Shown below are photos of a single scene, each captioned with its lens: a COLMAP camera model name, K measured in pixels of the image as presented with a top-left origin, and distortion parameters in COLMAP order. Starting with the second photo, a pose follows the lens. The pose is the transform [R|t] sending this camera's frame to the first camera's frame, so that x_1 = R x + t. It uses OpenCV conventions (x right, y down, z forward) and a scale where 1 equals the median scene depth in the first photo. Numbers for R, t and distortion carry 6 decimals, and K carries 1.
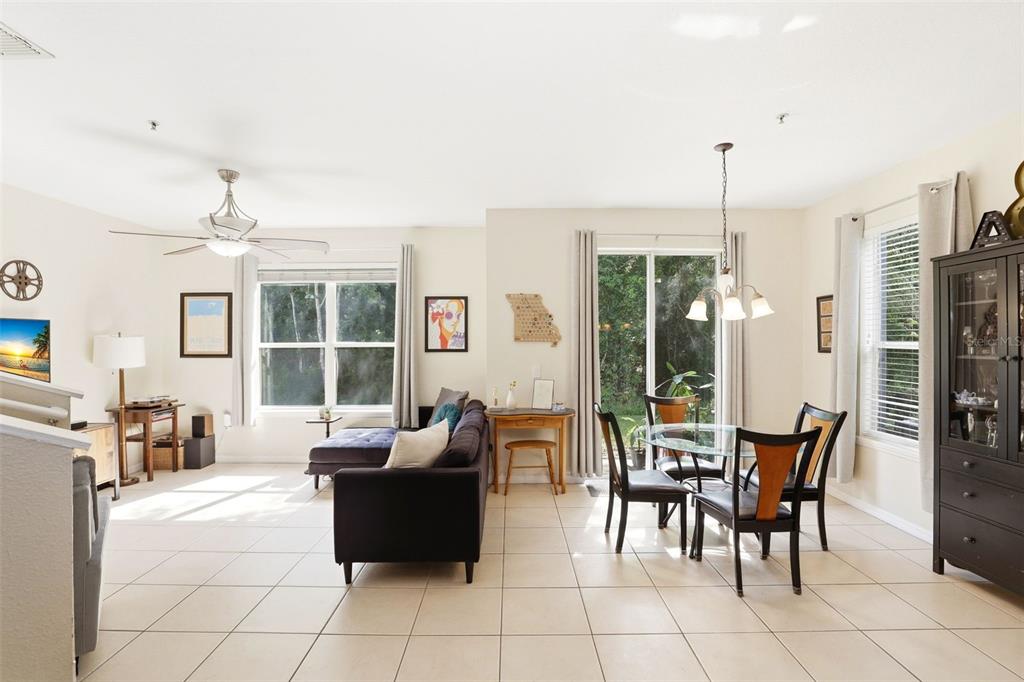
lens RADIAL K [[476.4, 0, 511.7], [0, 476.4, 338.4], [0, 0, 1]] dist [-0.032598, 0.004805]
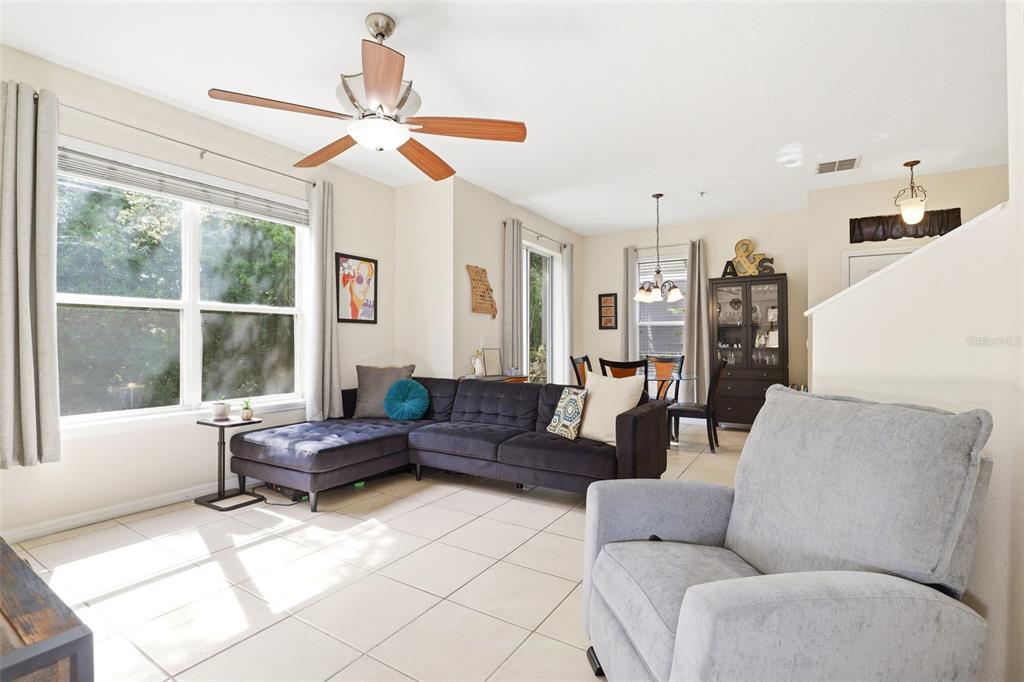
lens RADIAL K [[476.4, 0, 506.0], [0, 476.4, 331.4], [0, 0, 1]] dist [-0.032598, 0.004805]
pose [[0.530216, 0.021102, 0.847600, -0.715418], [-0.007017, 0.999765, -0.020501, 0.059484], [-0.847833, 0.004923, 0.530240, 0.344924]]
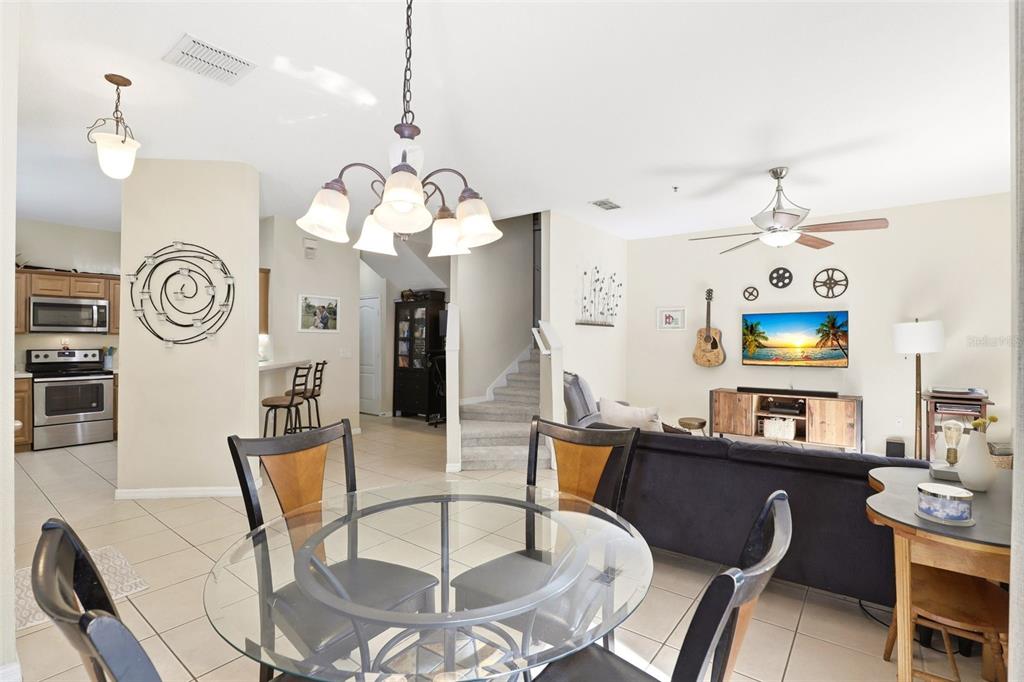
lens RADIAL K [[476.4, 0, 508.6], [0, 476.4, 339.9], [0, 0, 1]] dist [-0.032598, 0.004805]
pose [[-0.615006, 0.001727, -0.788520, 0.432231], [0.003127, 0.999995, -0.000249, 0.027107], [0.788516, -0.002619, -0.615009, 0.794282]]
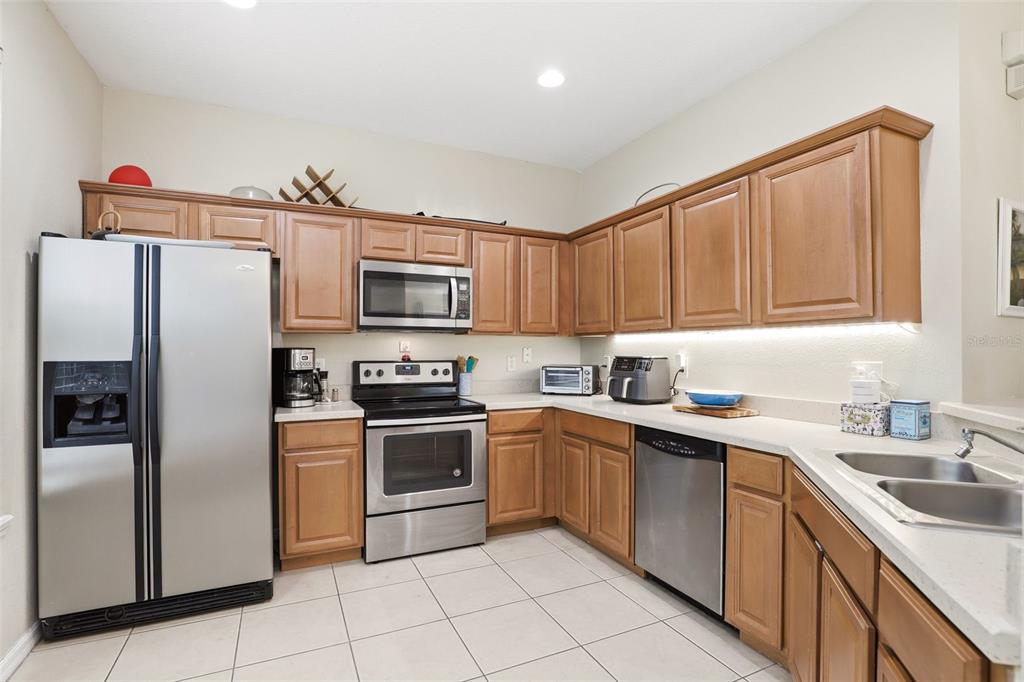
lens RADIAL K [[476.4, 0, 503.3], [0, 476.4, 352.7], [0, 0, 1]] dist [-0.032598, 0.004805]
pose [[-0.908024, 0.002612, -0.418911, 0.356874], [0.001367, 0.999994, 0.003273, 0.033672], [0.418917, 0.002399, -0.908021, -0.085224]]
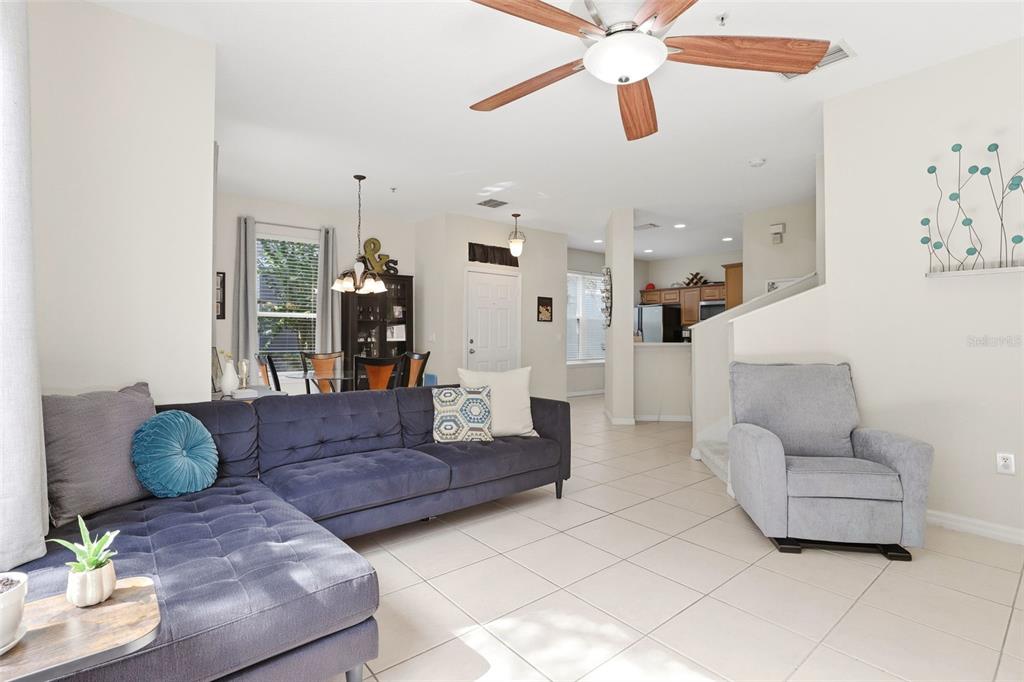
lens RADIAL K [[476.4, 0, 504.4], [0, 476.4, 337.8], [0, 0, 1]] dist [-0.032598, 0.004805]
pose [[-0.623542, -0.002922, 0.781785, -0.603627], [-0.005237, 0.999986, -0.000439, 0.062047], [-0.781772, -0.004368, -0.623549, 0.946260]]
